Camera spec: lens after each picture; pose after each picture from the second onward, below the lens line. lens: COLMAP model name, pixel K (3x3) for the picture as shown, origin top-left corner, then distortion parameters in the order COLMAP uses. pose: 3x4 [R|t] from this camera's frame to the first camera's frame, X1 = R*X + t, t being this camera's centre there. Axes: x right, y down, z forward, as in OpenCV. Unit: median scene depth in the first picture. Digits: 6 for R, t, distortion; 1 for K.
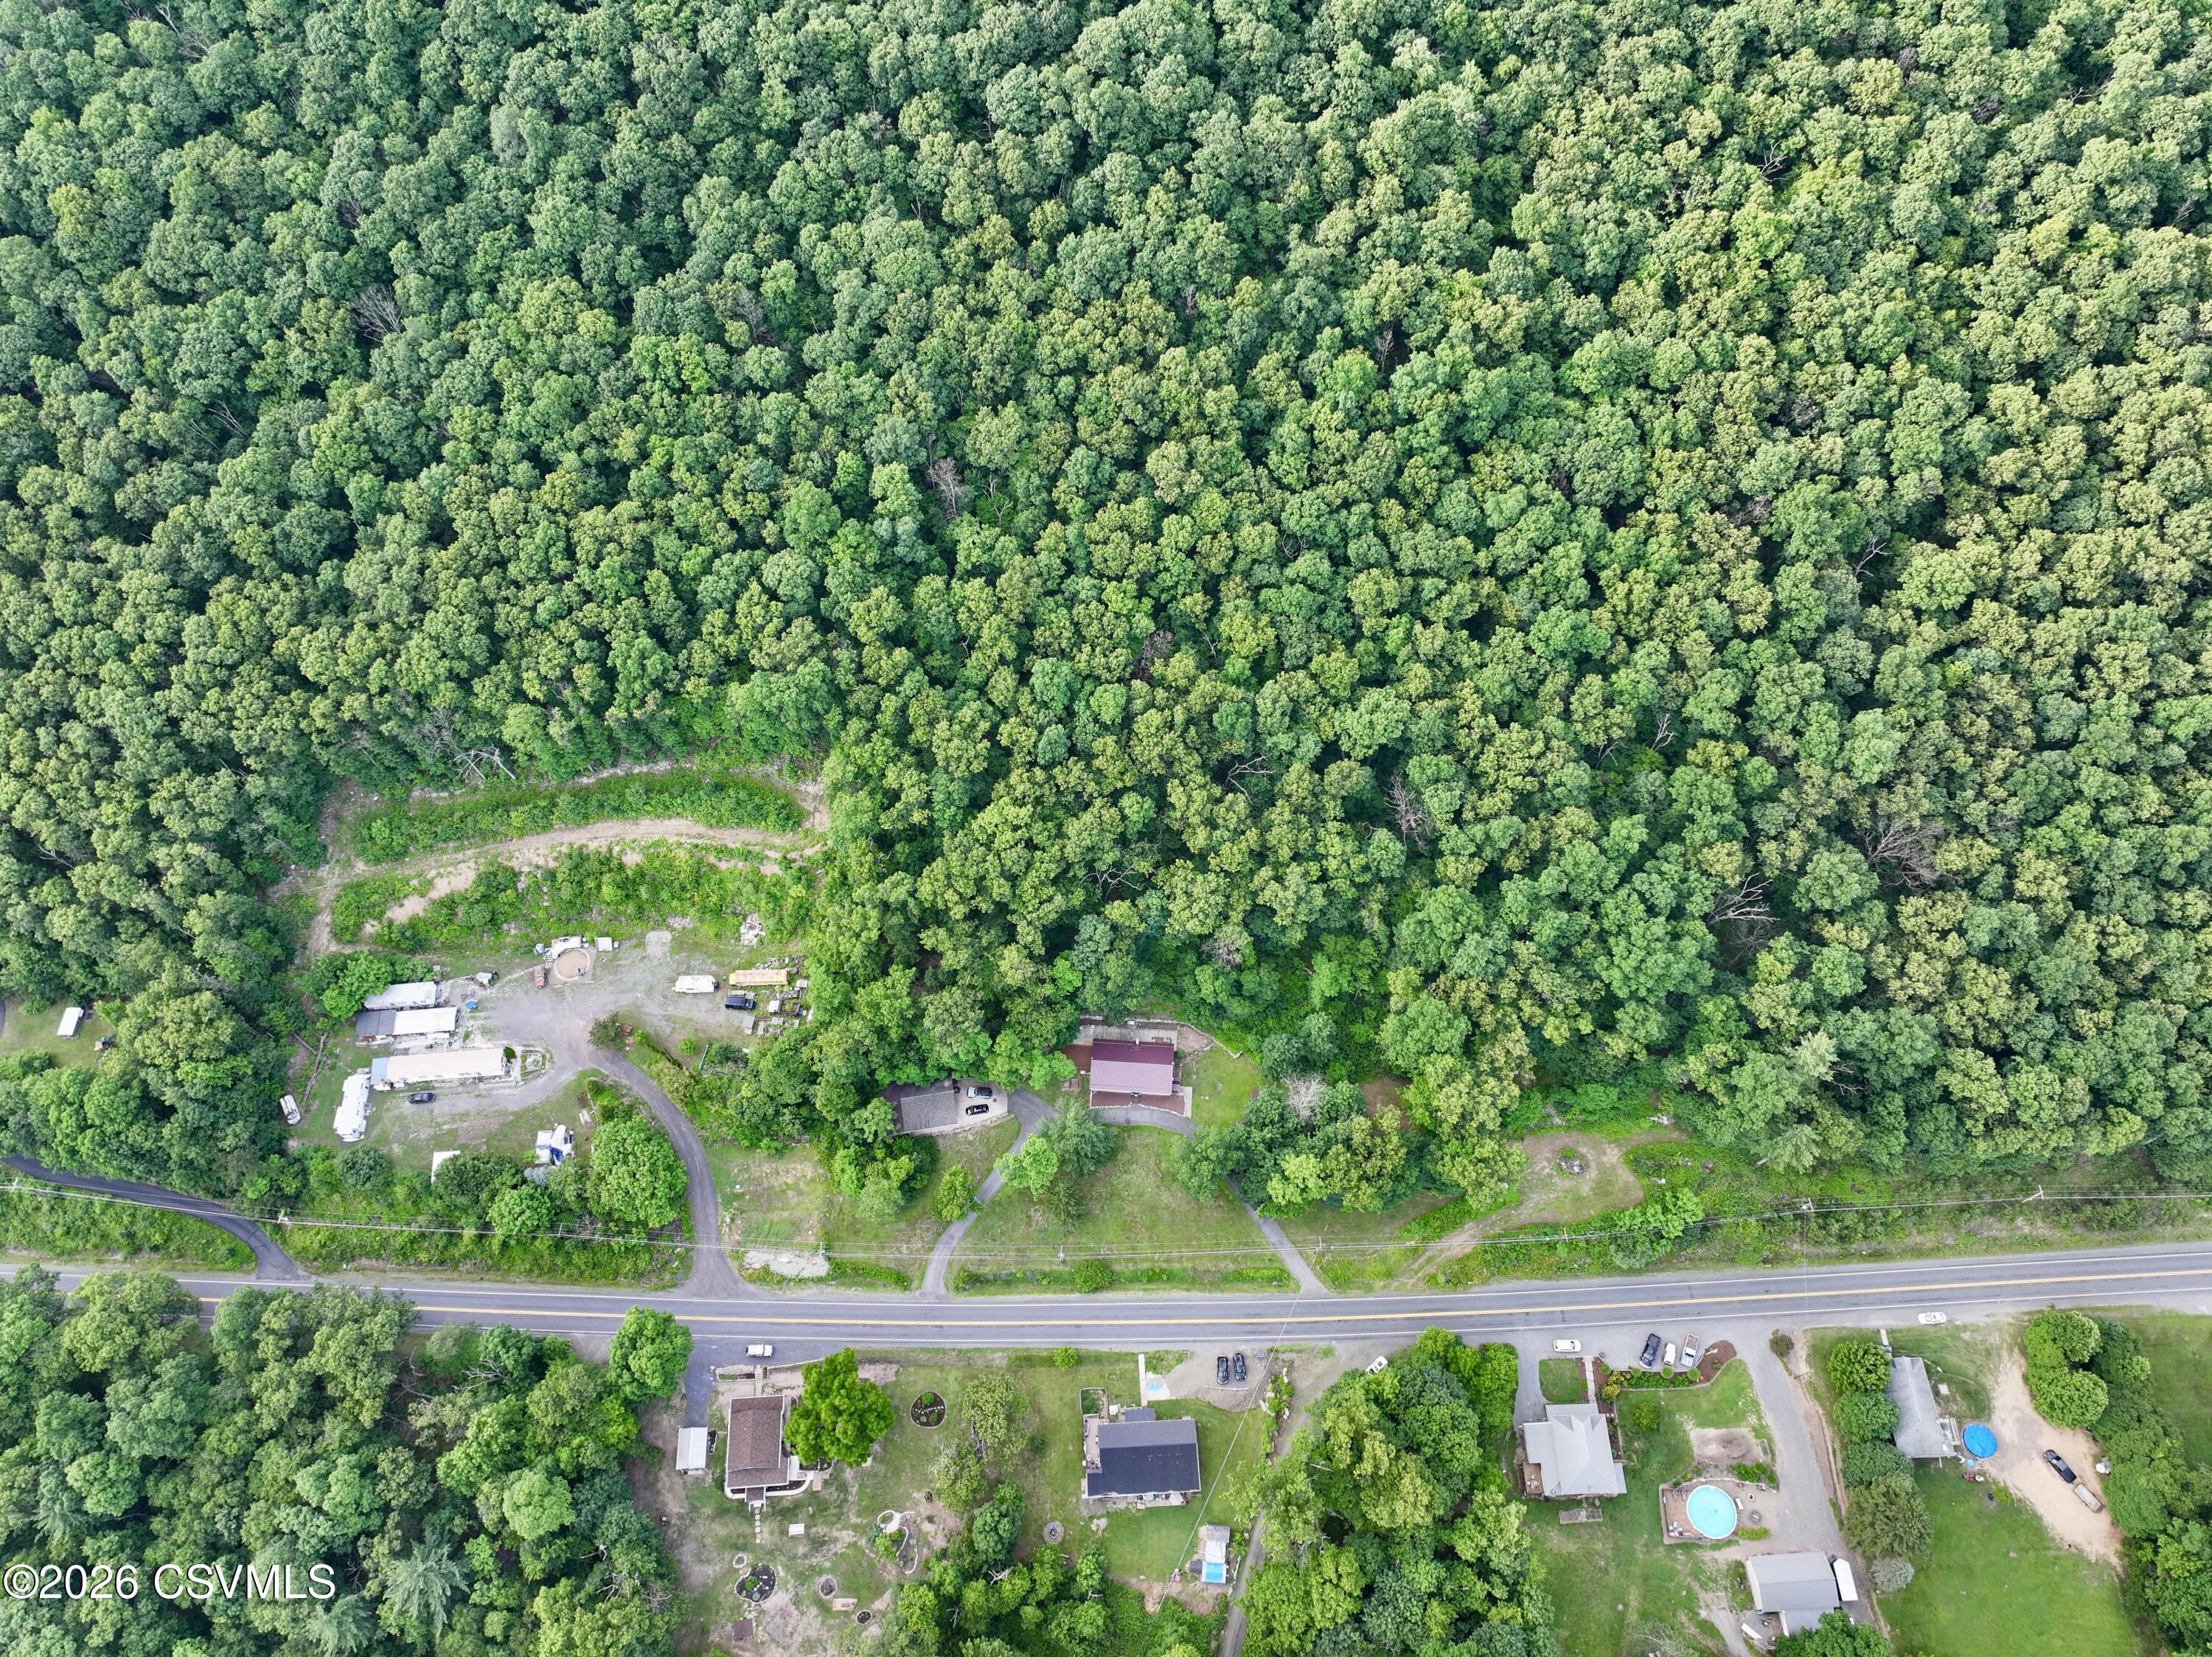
lens RADIAL K [[1557.2, 0, 1112.8], [0, 1557.2, 830.4], [0, 0, 1]] dist [0.000551, 0.015047]
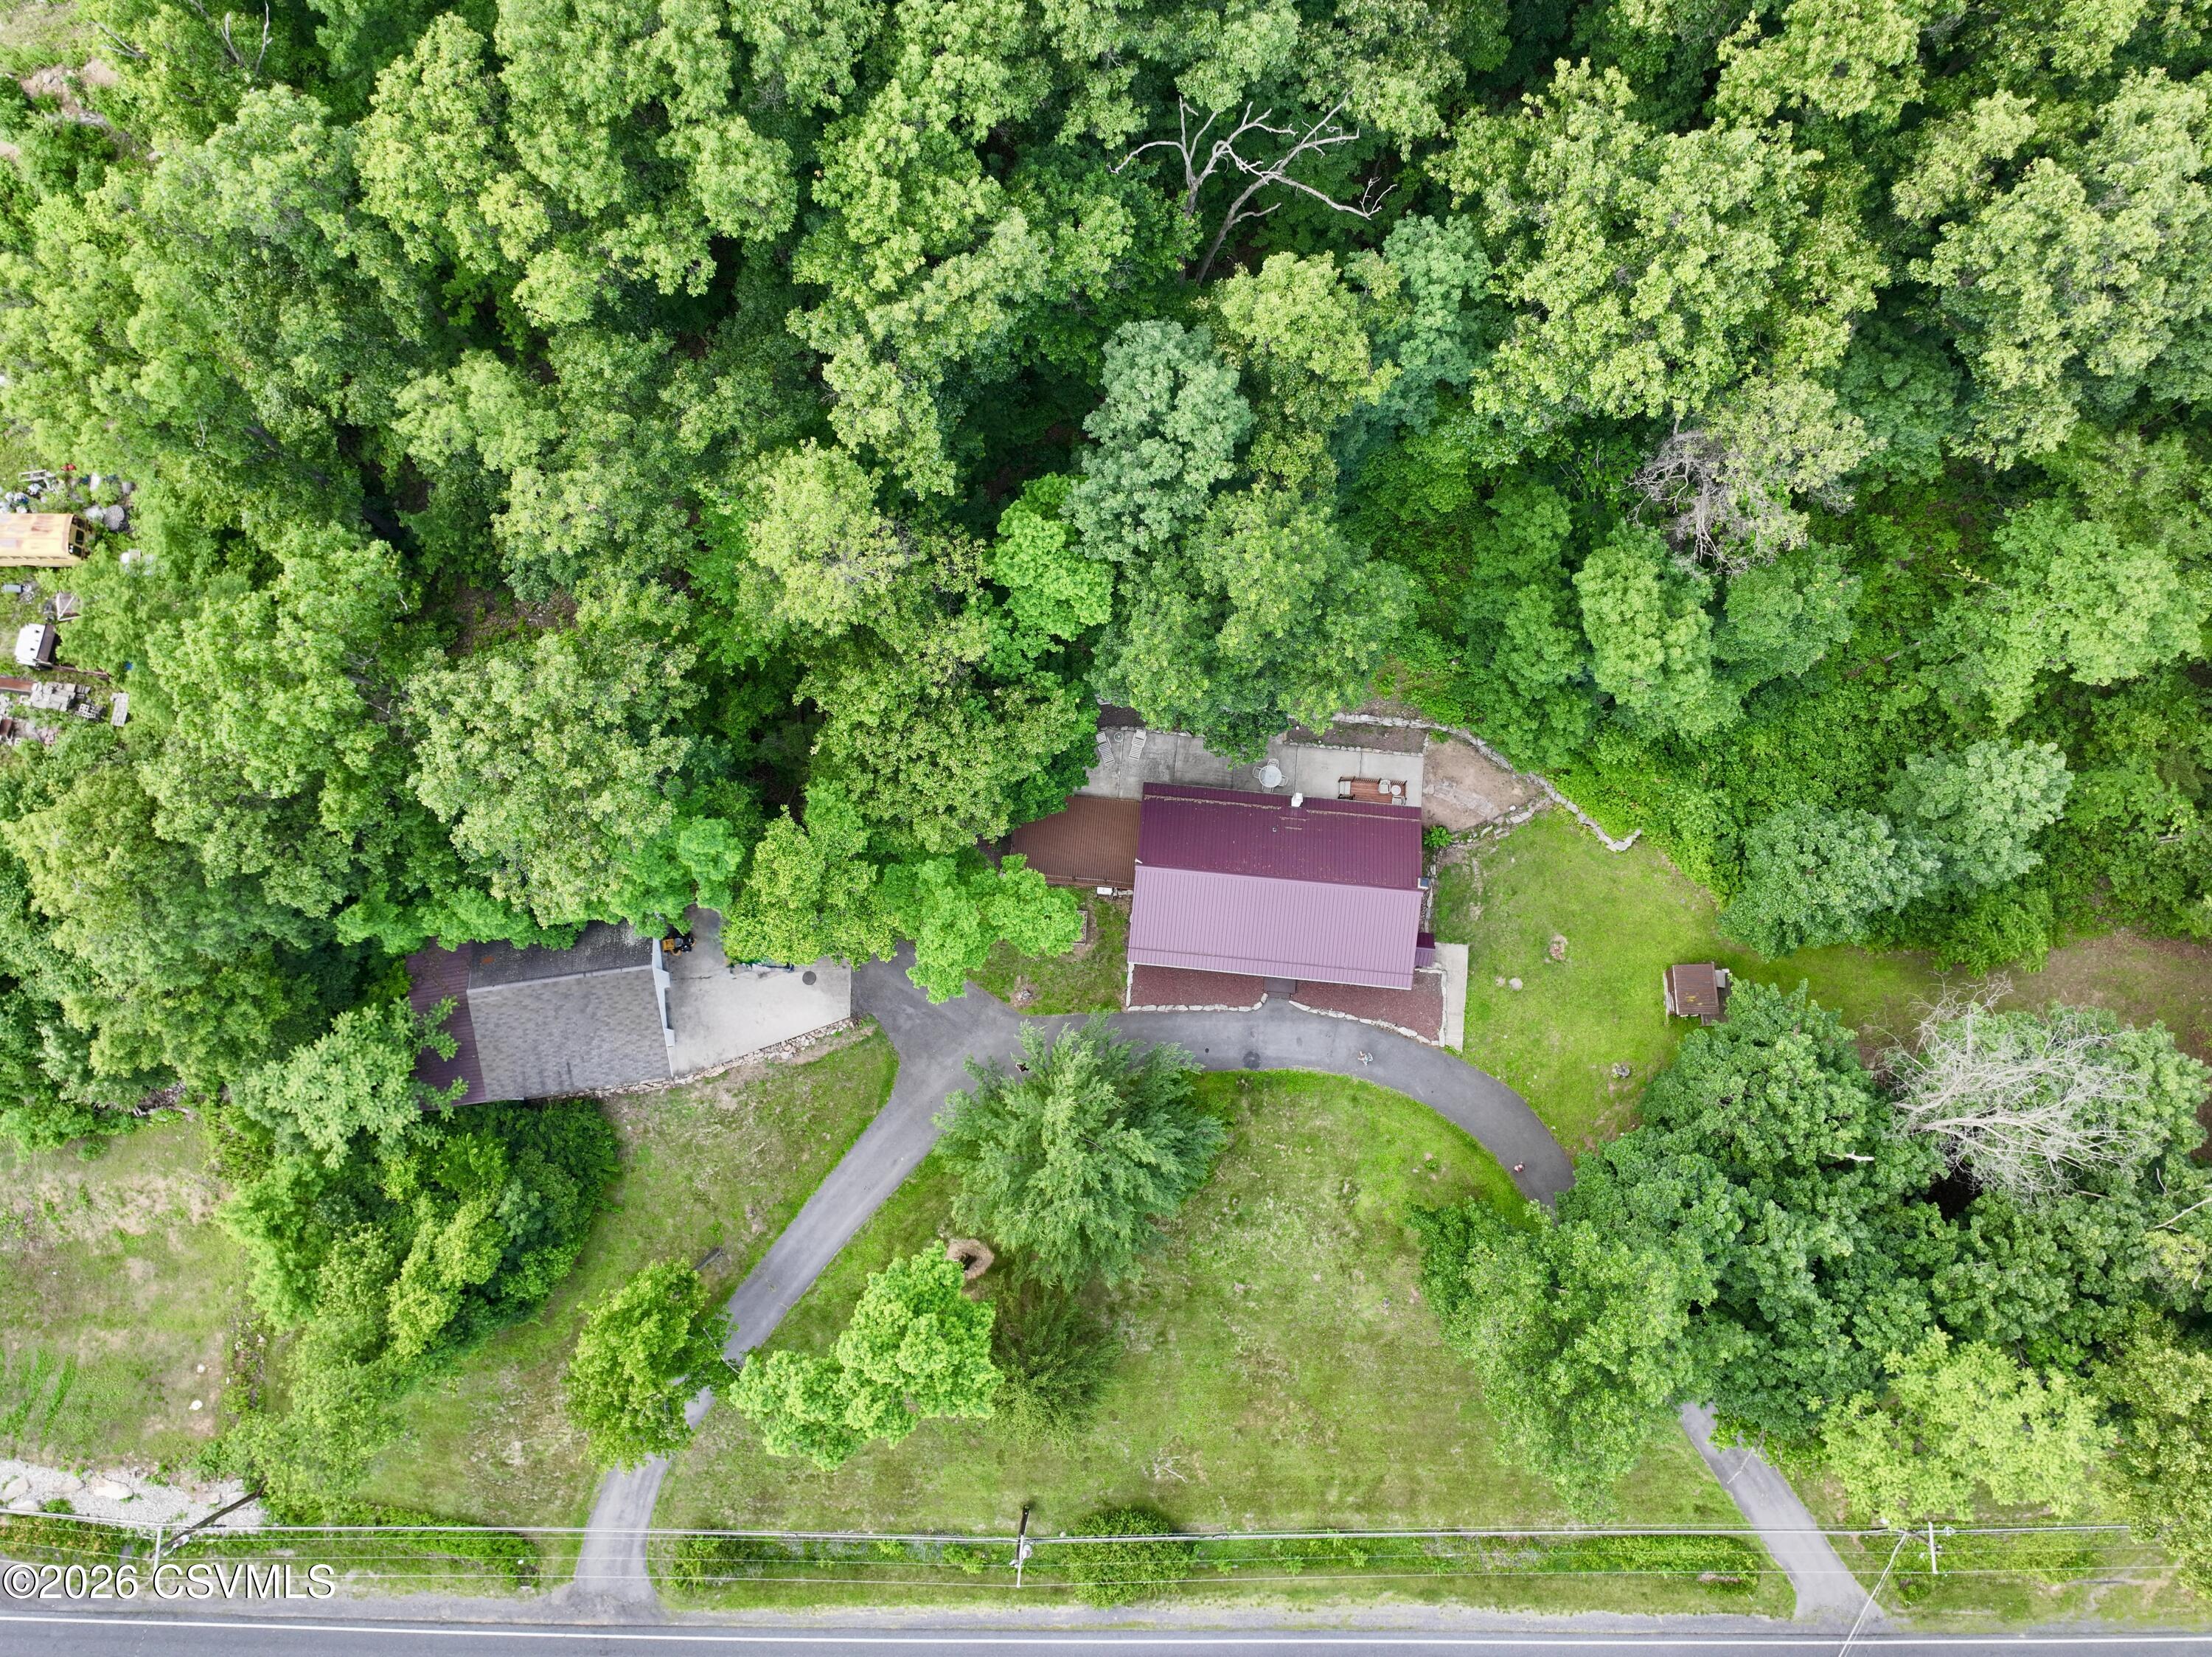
lens RADIAL K [[1557.2, 0, 1112.8], [0, 1557.2, 830.4], [0, 0, 1]] dist [0.000551, 0.015047]
pose [[0.999747, 0.022499, -0.000012, -0.018617], [-0.021346, 0.948694, 0.315475, 0.052342], [0.007109, -0.315395, 0.948934, 0.747406]]
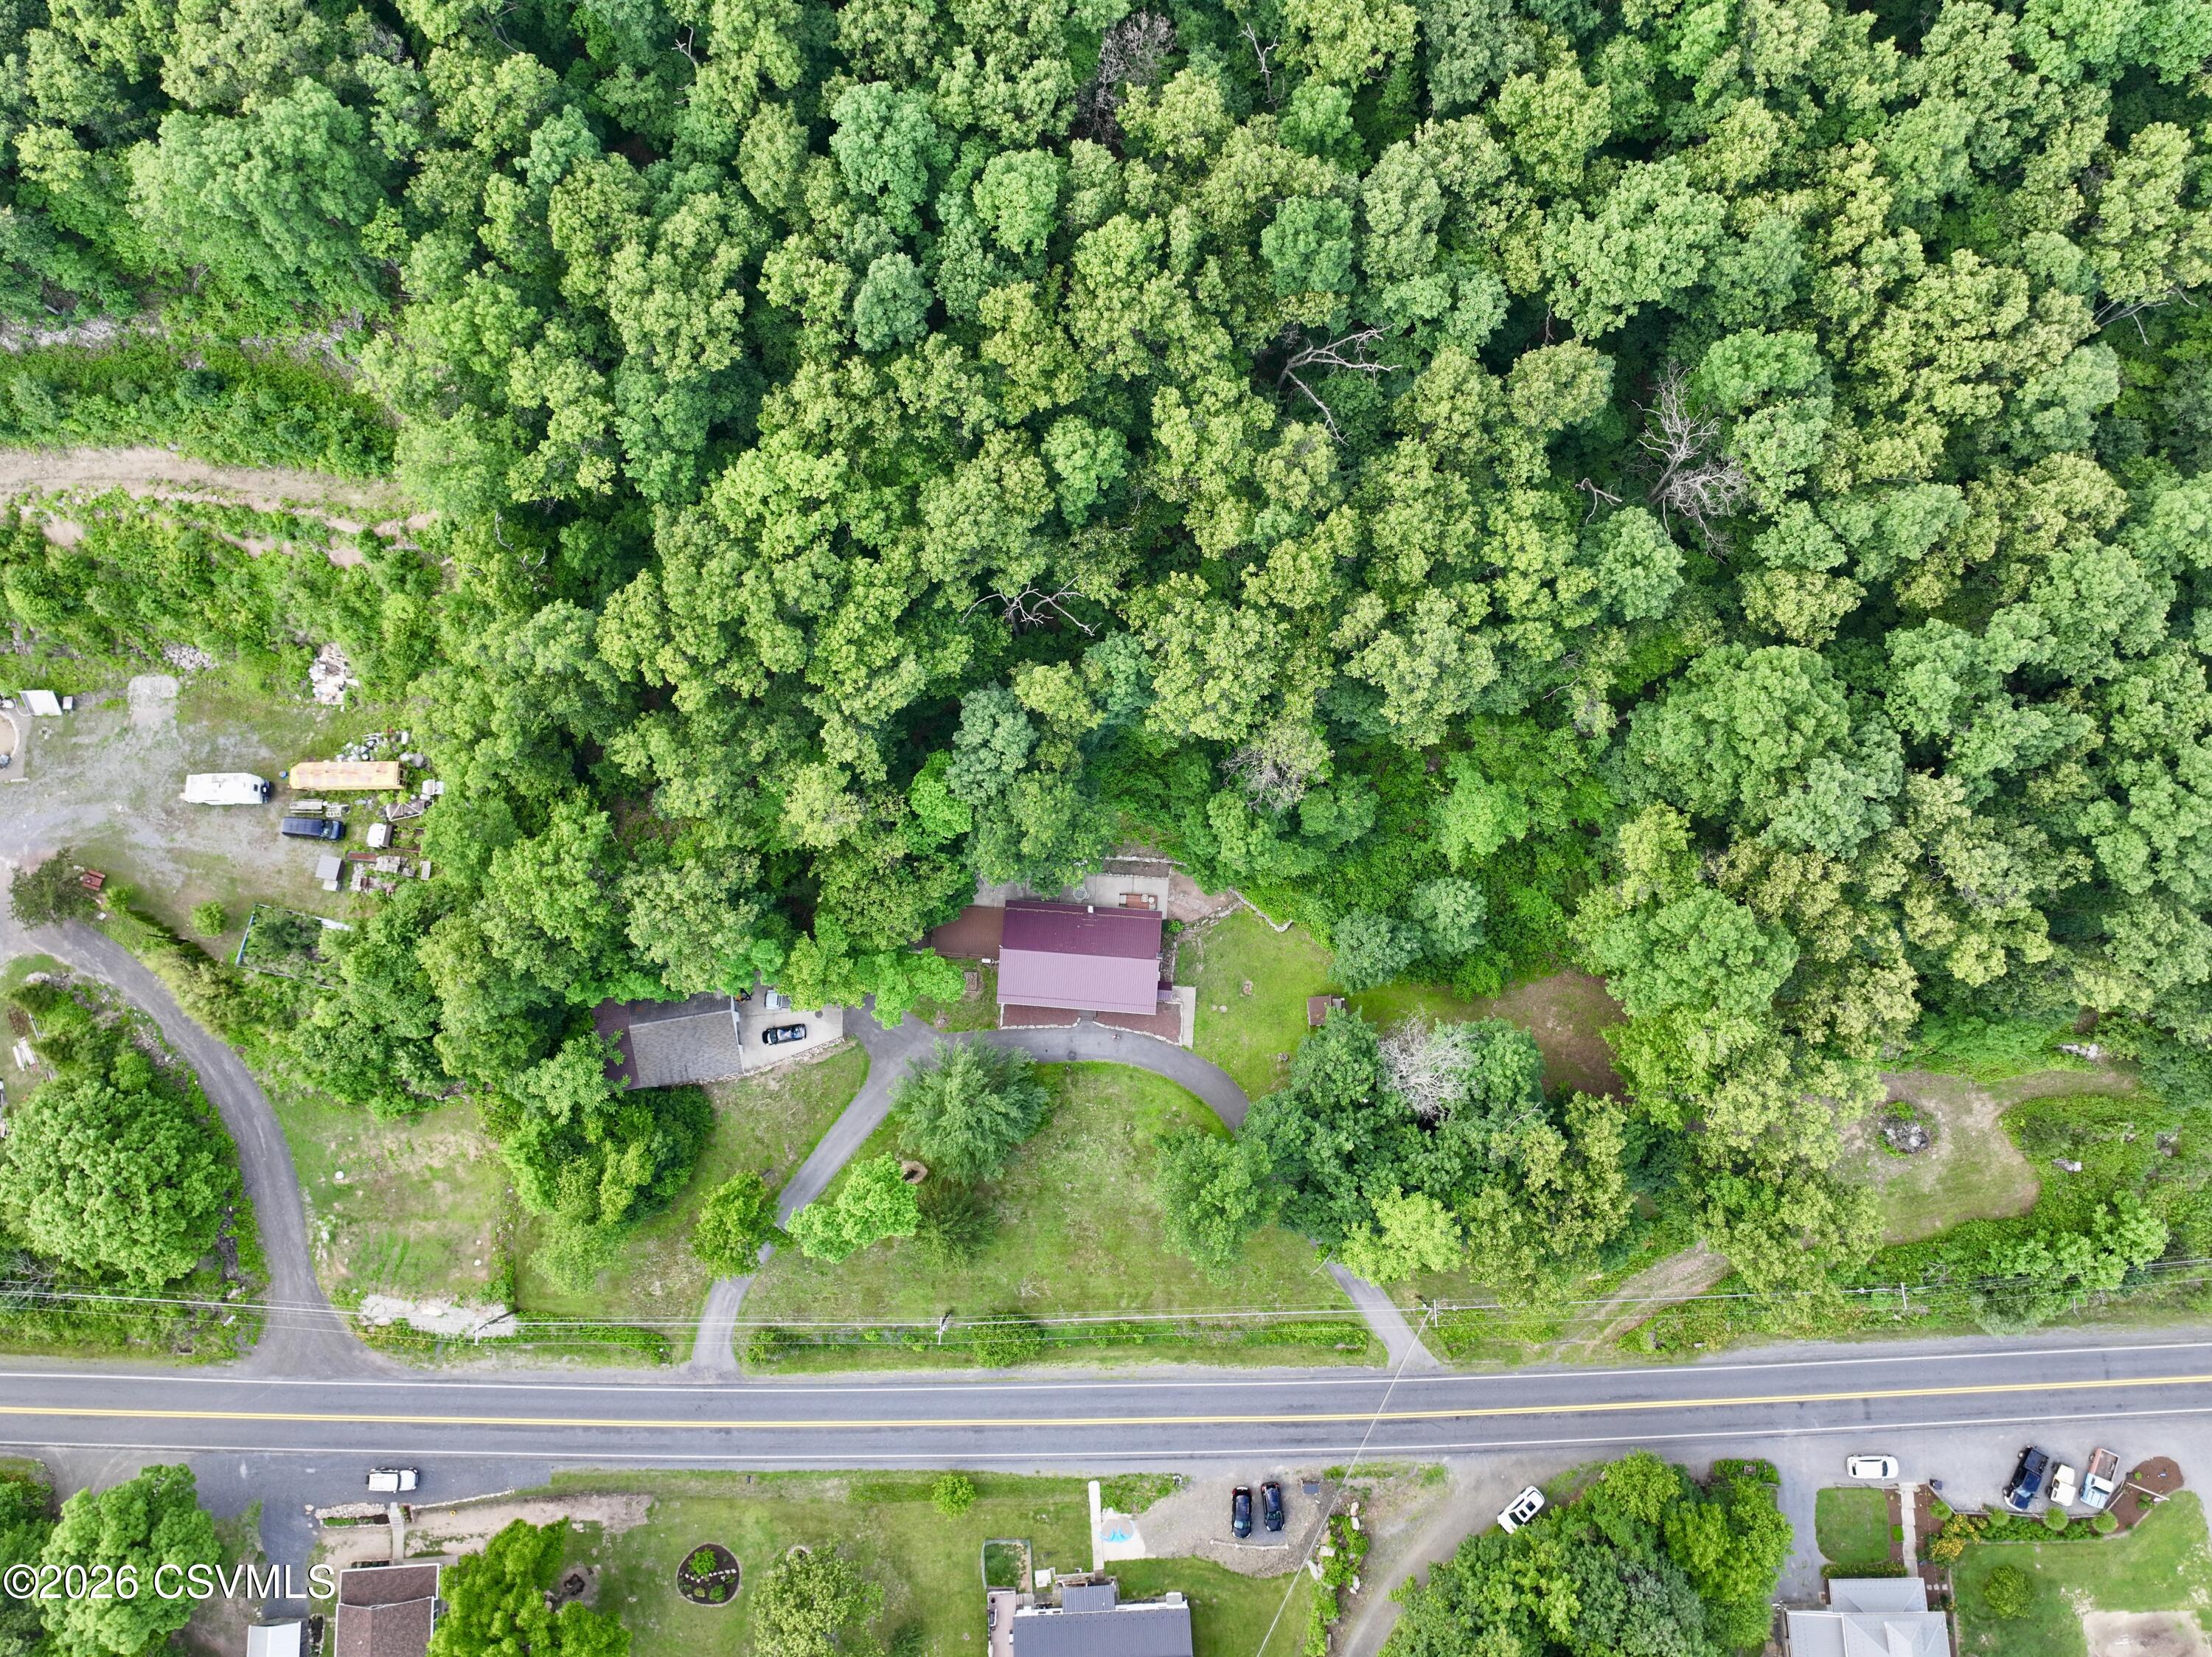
lens RADIAL K [[1557.2, 0, 1112.8], [0, 1557.2, 830.4], [0, 0, 1]] dist [0.000551, 0.015047]
pose [[0.999997, 0.002244, 0.000669, 0.023451], [-0.002340, 0.947321, 0.320276, -0.054771], [0.000085, -0.320277, 0.947324, 0.539450]]
